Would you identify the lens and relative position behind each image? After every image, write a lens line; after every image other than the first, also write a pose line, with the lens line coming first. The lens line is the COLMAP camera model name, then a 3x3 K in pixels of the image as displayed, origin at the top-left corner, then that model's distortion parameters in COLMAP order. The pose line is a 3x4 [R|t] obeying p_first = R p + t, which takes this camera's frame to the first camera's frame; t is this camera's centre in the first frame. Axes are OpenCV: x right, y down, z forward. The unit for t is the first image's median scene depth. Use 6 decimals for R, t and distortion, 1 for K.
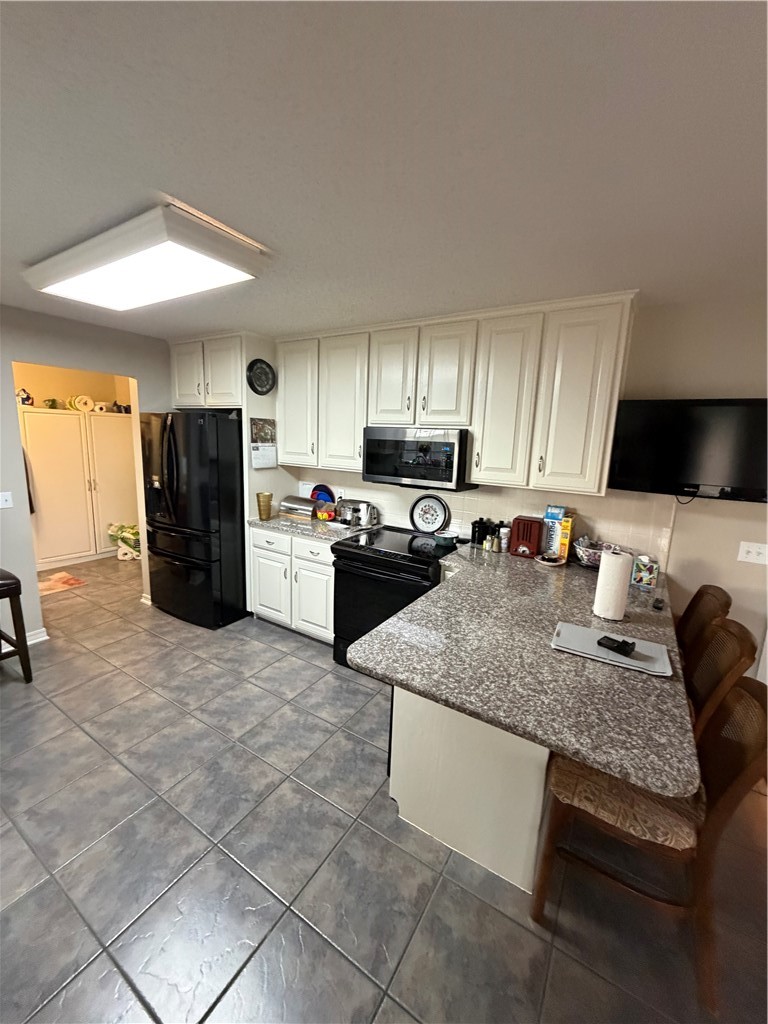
lens RADIAL K [[407.2, 0, 384.7], [0, 407.2, 509.7], [0, 0, 1]] dist [-0.001642, 0.000000]
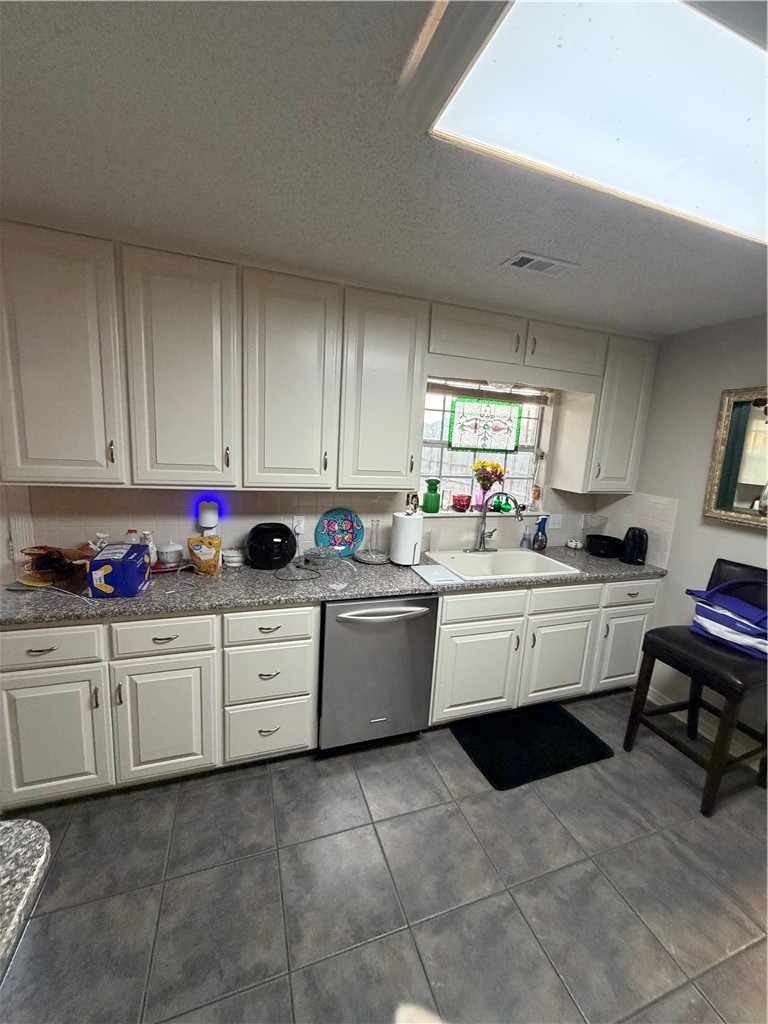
lens RADIAL K [[407.2, 0, 384.7], [0, 407.2, 509.7], [0, 0, 1]] dist [-0.001642, 0.000000]
pose [[-0.617950, 0.063868, -0.783619, 0.009222], [-0.221593, 0.942140, 0.251532, -0.114525], [0.754344, 0.329079, -0.568042, 0.638462]]
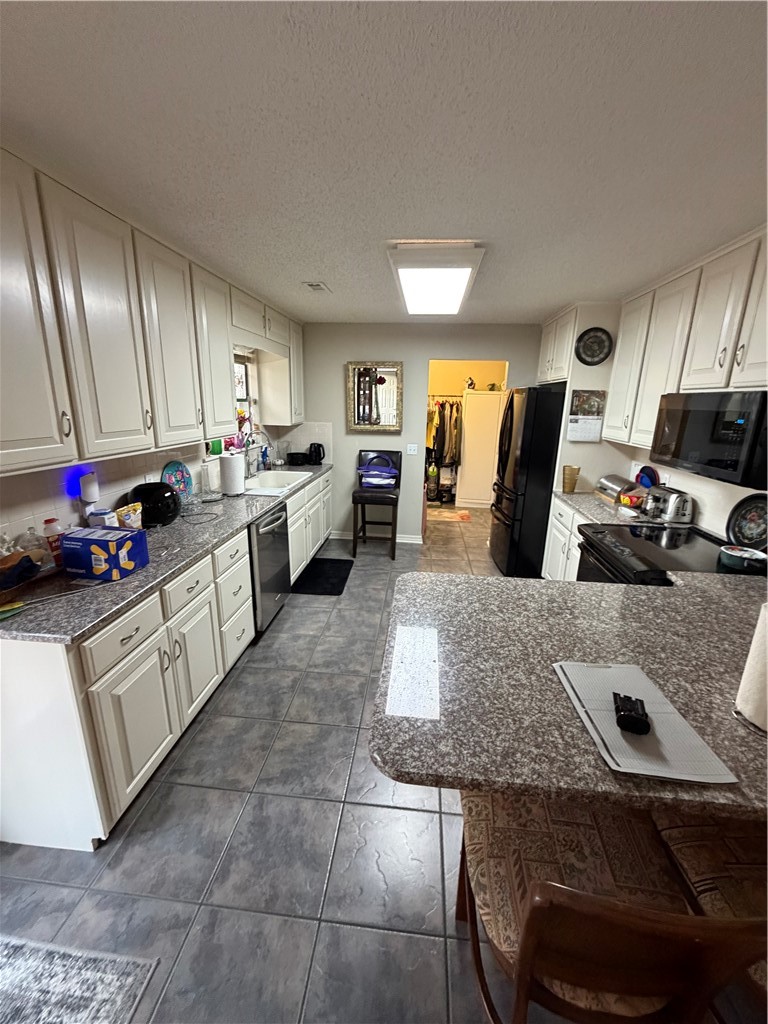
lens RADIAL K [[407.2, 0, 384.7], [0, 407.2, 509.7], [0, 0, 1]] dist [-0.001642, 0.000000]
pose [[0.445631, 0.207322, -0.870879, 0.398757], [-0.168529, 0.974849, 0.145836, -0.005620], [0.879210, 0.081780, 0.469362, 0.143725]]
